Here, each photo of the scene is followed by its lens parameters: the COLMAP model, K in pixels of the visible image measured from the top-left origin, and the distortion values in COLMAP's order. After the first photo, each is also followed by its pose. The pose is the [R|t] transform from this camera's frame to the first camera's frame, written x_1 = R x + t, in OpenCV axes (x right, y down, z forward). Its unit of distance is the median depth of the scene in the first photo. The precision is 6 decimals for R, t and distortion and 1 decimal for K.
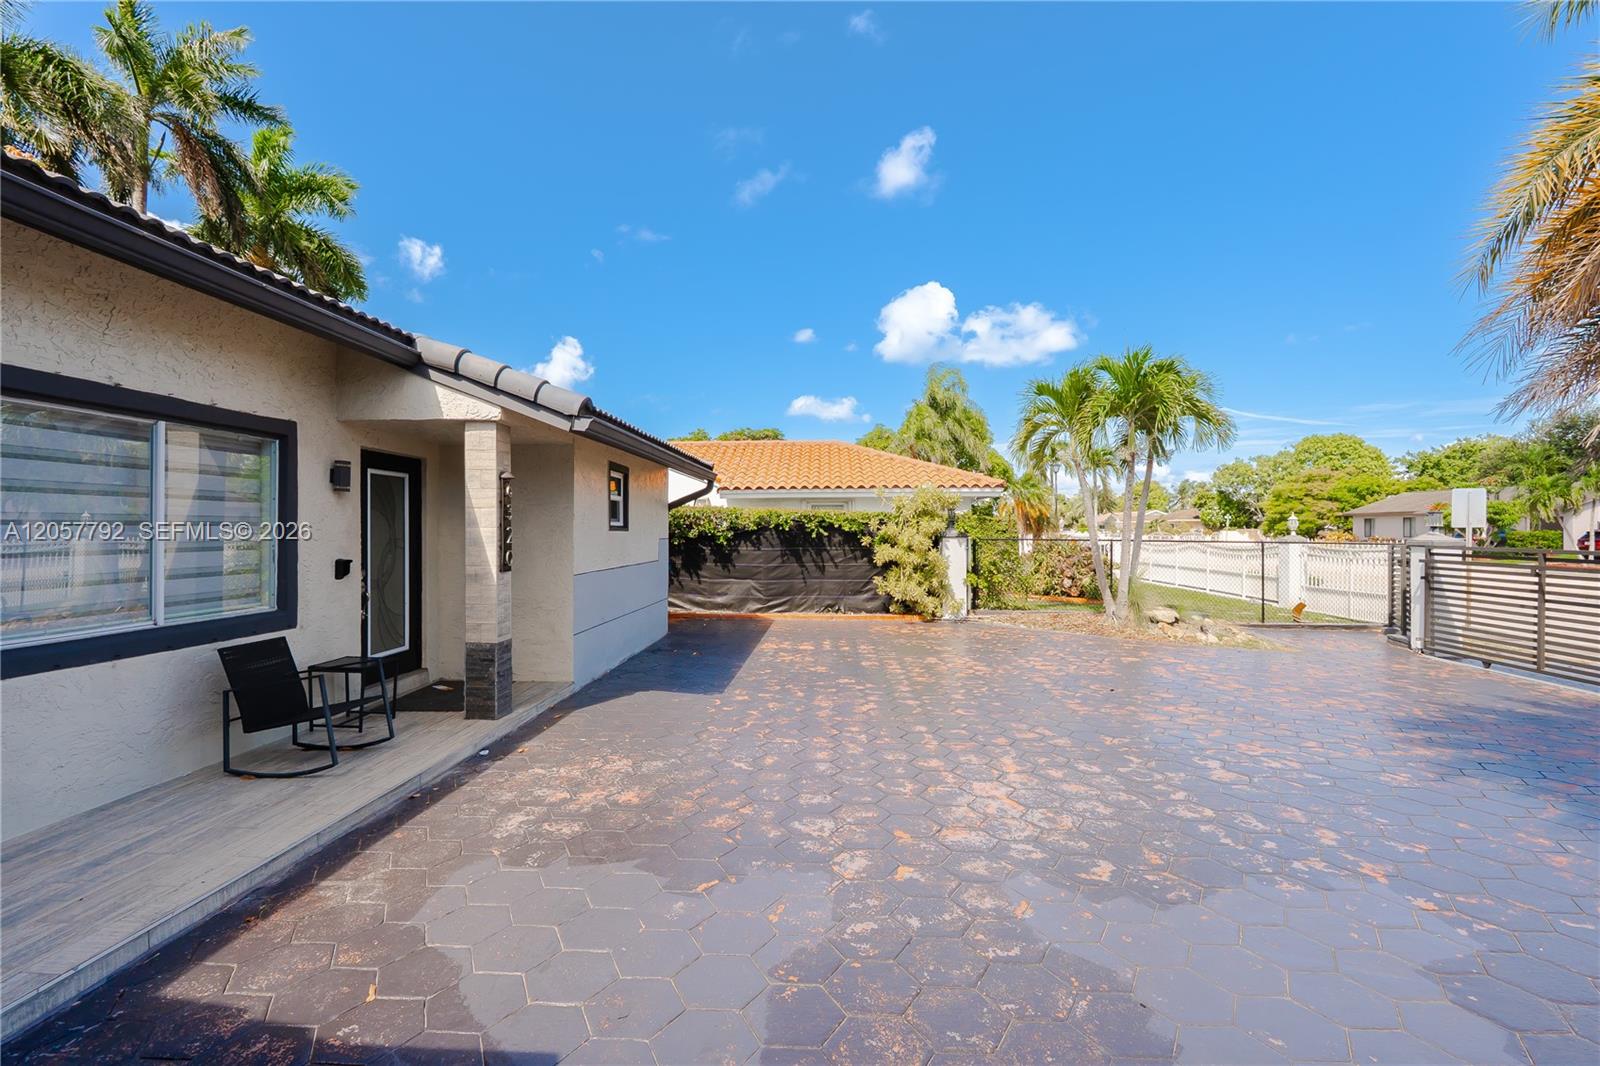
lens RADIAL K [[741.8, 0, 799.6], [0, 741.8, 531.6], [0, 0, 1]] dist [-0.016076, 0.003995]
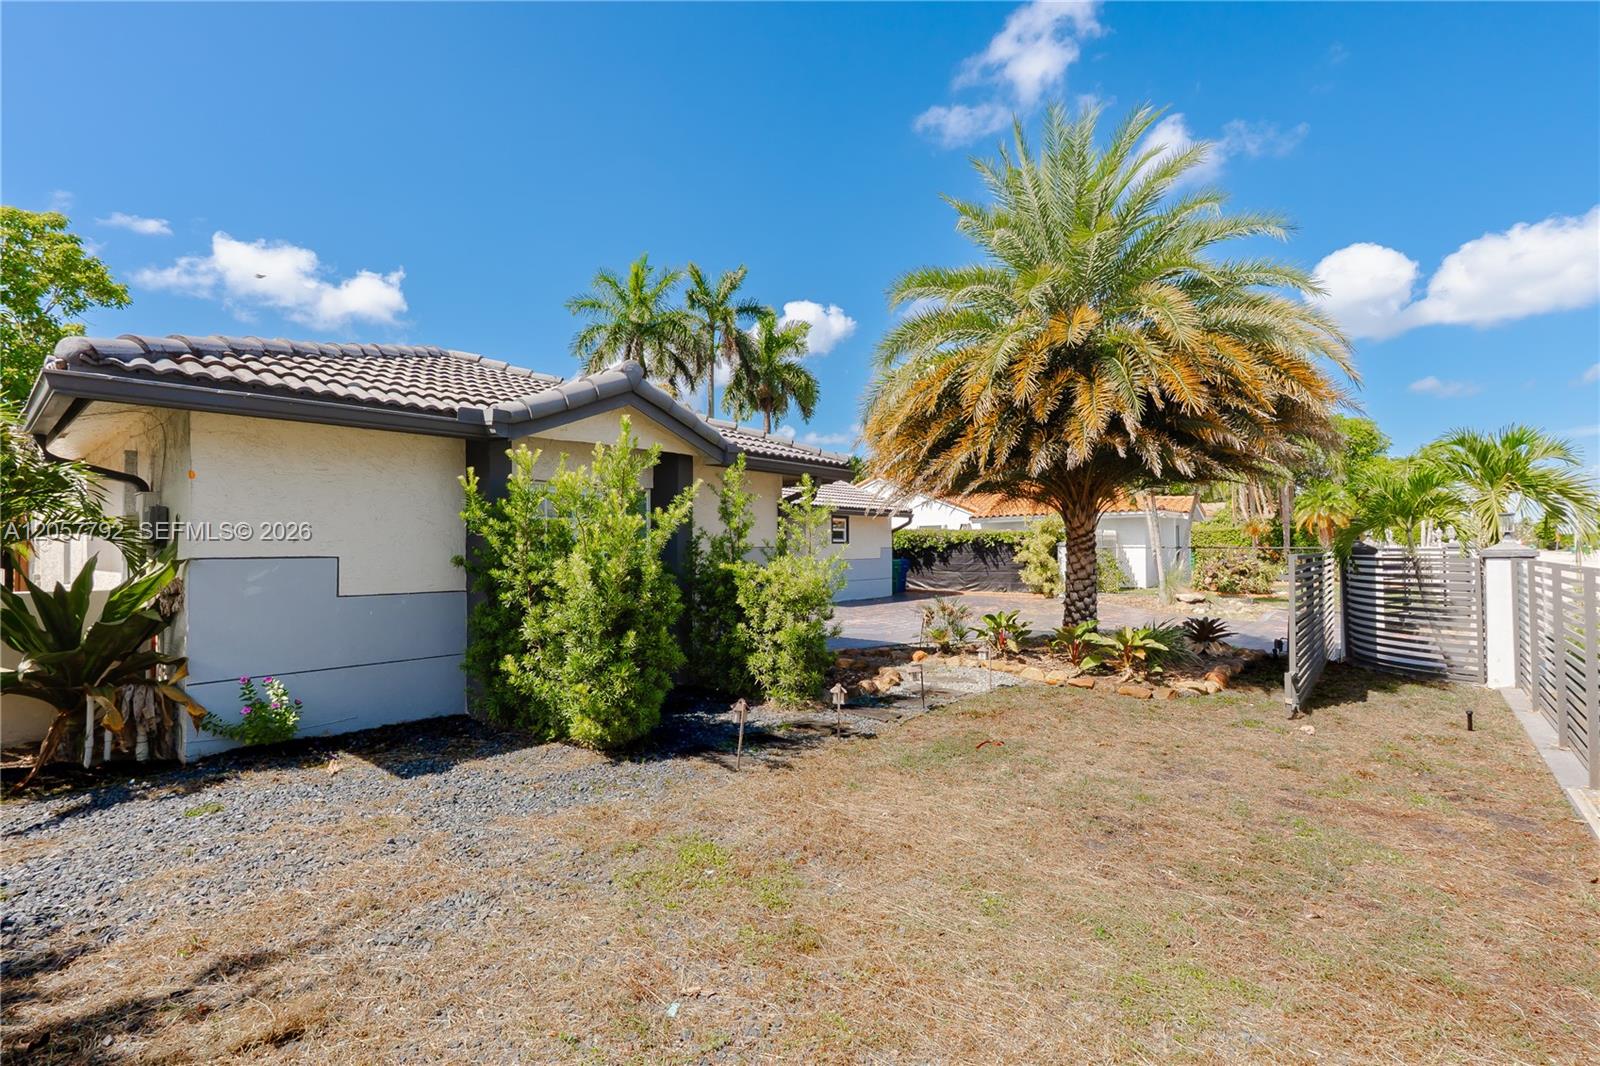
lens RADIAL K [[741.8, 0, 799.9], [0, 741.8, 531.9], [0, 0, 1]] dist [-0.016076, 0.003995]
pose [[0.801079, -0.018599, -0.598269, 0.687634], [0.004573, 0.999678, -0.024956, 0.013361], [0.598541, 0.017256, 0.800907, -0.627991]]
